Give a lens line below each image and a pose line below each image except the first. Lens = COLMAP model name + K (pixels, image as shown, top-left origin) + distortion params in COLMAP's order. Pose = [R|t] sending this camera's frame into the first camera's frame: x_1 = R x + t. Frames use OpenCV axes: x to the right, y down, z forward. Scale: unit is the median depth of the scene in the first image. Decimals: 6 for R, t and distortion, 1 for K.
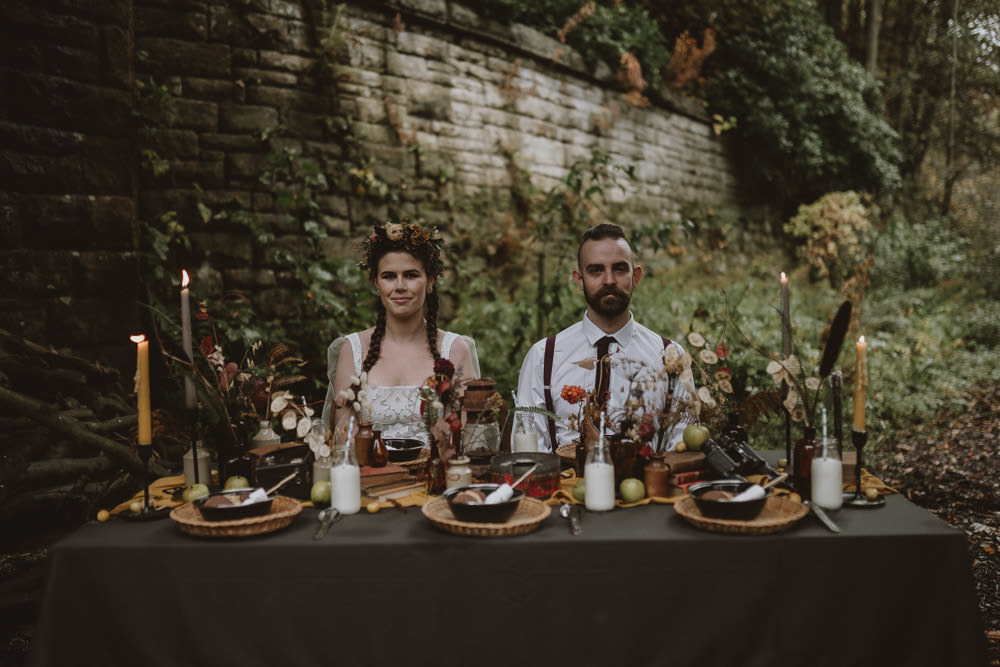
lens RADIAL K [[964.9, 0, 497.9], [0, 964.9, 331.5], [0, 0, 1]] dist [-0.040265, 0.000000]
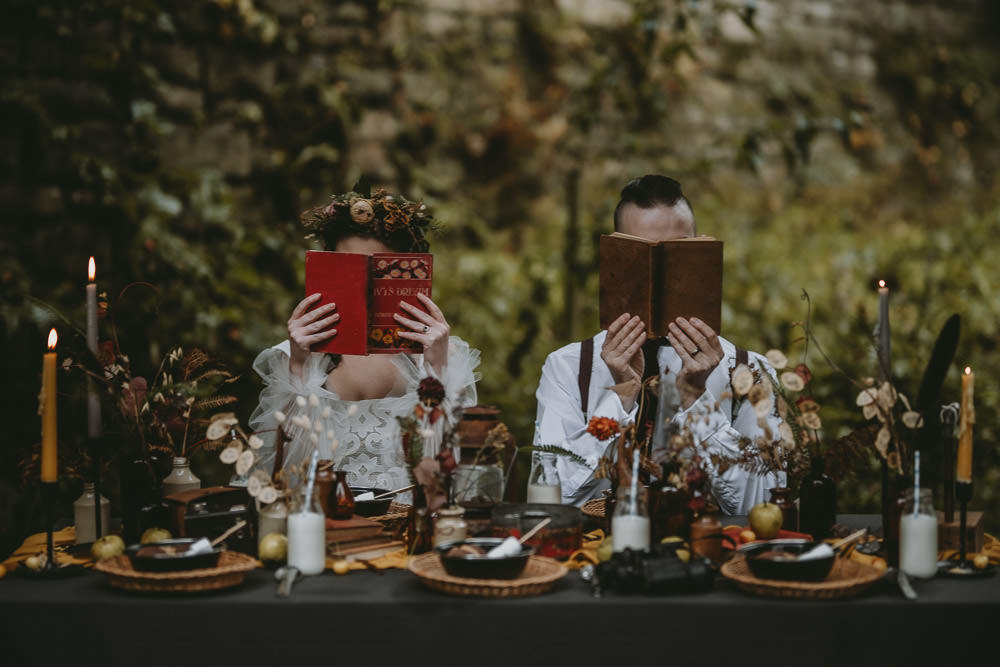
lens RADIAL K [[2355.0, 0, 501.3], [0, 2355.0, 335.5], [0, 0, 1]] dist [-0.065774, 0.000000]
pose [[0.999758, 0.018662, 0.011631, -0.022196], [-0.018903, 0.999601, 0.020970, -0.041780], [-0.011235, -0.021185, 0.999712, -0.789590]]
